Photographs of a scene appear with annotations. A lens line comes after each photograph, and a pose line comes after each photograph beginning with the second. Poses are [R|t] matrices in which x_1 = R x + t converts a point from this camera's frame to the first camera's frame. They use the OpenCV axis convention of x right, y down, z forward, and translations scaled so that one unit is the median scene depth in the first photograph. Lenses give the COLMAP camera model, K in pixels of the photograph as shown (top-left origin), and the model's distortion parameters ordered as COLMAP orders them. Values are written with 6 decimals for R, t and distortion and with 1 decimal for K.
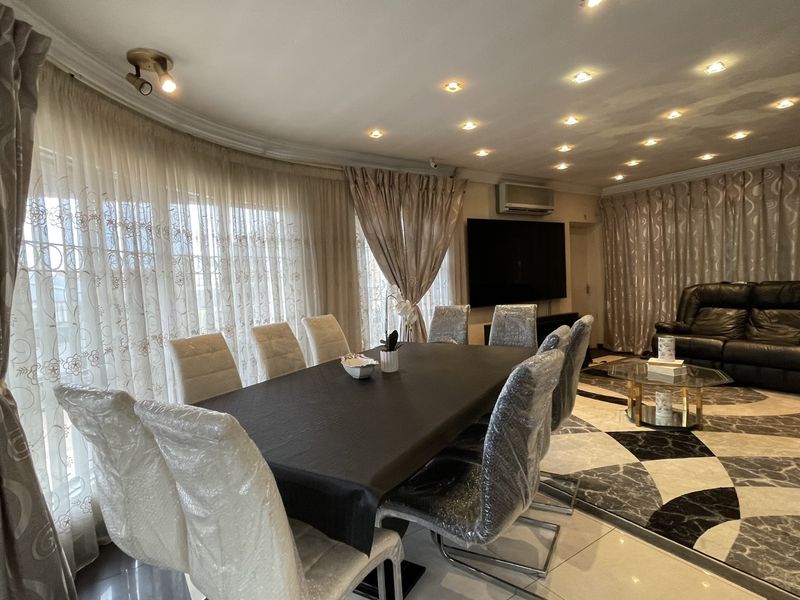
lens RADIAL K [[430.1, 0, 399.7], [0, 430.1, 301.8], [0, 0, 1]] dist [0.004533, -0.002265]
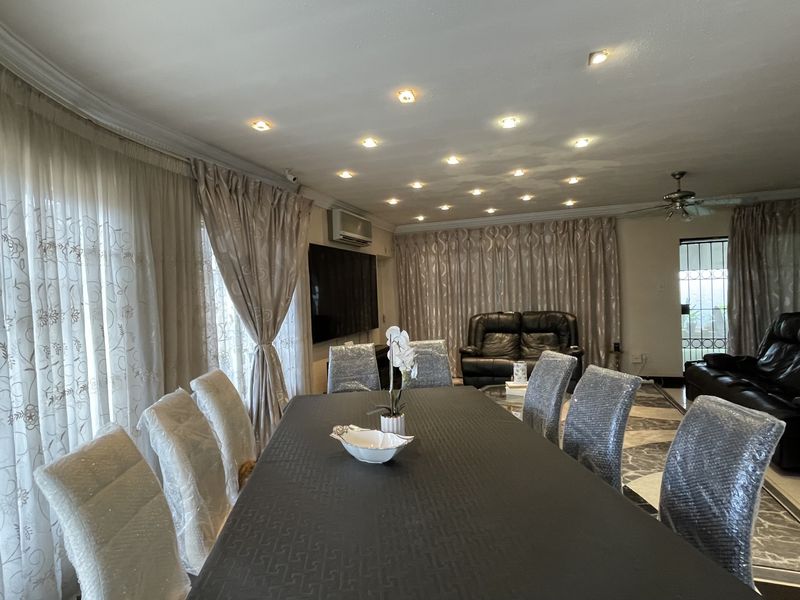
lens RADIAL K [[430.1, 0, 397.2], [0, 430.1, 301.5], [0, 0, 1]] dist [0.004533, -0.002265]
pose [[0.802870, 0.005810, 0.596125, -0.233574], [0.032406, 0.998049, -0.053372, -0.020999], [-0.595272, 0.062169, 0.801116, 0.192931]]
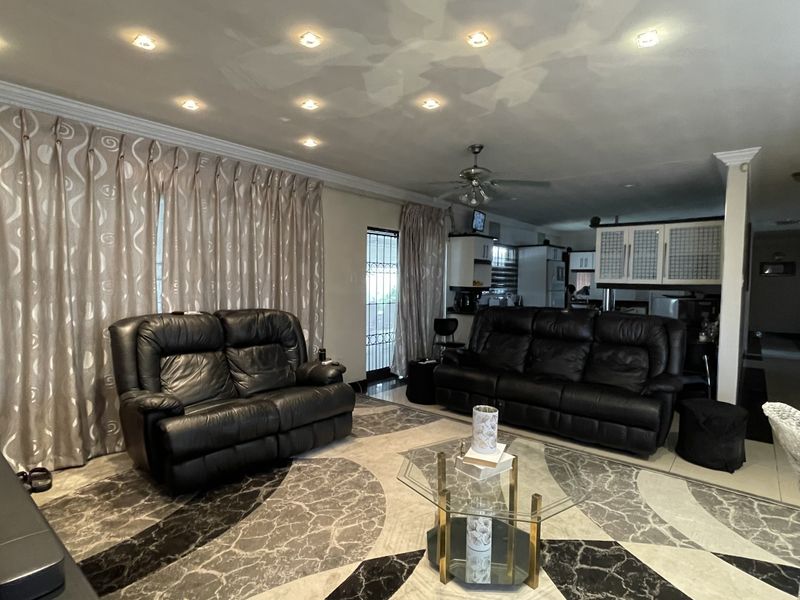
lens RADIAL K [[430.1, 0, 402.0], [0, 430.1, 305.9], [0, 0, 1]] dist [0.004533, -0.002265]
pose [[-0.273725, -0.010573, 0.961750, 0.060548], [0.052418, 0.998289, 0.025893, -0.058131], [-0.960378, 0.057501, -0.272703, 0.907361]]
